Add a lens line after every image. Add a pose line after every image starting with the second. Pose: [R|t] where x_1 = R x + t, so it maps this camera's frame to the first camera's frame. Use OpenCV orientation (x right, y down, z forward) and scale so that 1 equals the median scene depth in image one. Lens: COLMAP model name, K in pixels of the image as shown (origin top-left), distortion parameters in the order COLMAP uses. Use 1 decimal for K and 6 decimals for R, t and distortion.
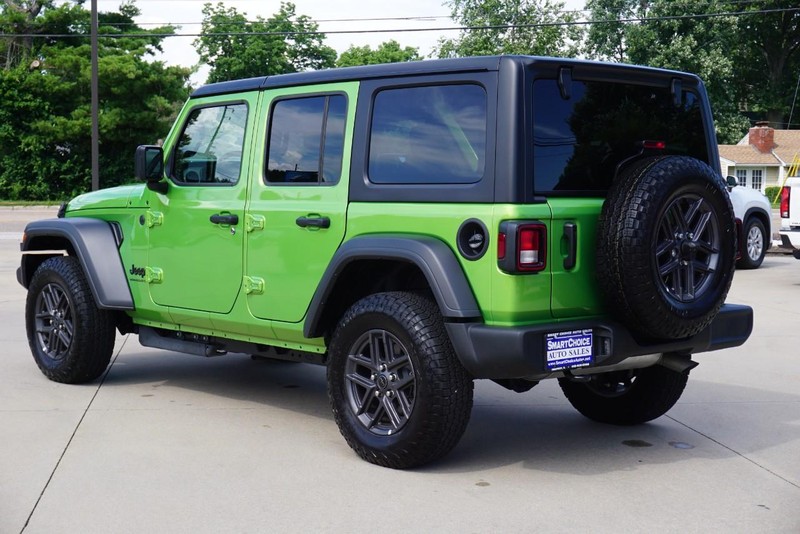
lens RADIAL K [[1715.6, 0, 400.0], [0, 1715.6, 267.0], [0, 0, 1]] dist [0.022972, 0.355862]
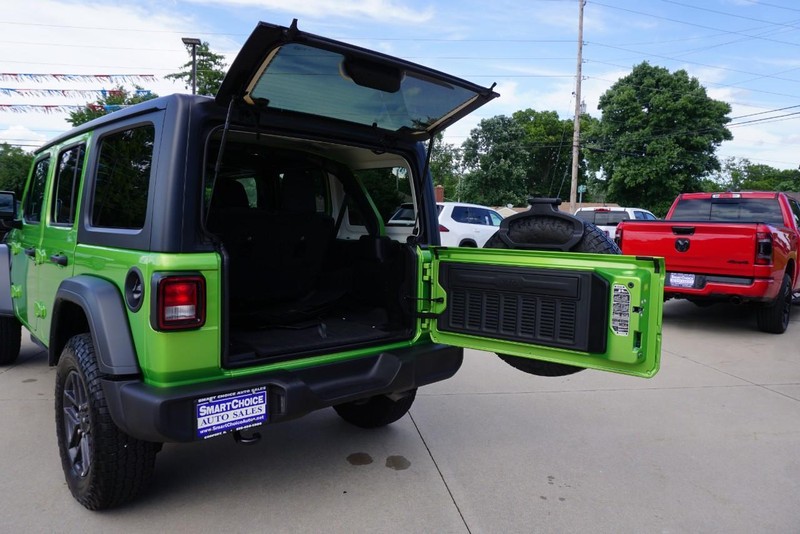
lens RADIAL K [[636.7, 0, 400.0], [0, 636.7, 267.0], [0, 0, 1]] dist [-0.043813, -0.000116]
pose [[0.999478, 0.024741, -0.020786, 0.147572], [-0.024271, 0.999450, 0.022578, -0.030246], [0.021334, -0.022061, 0.999529, 0.504149]]
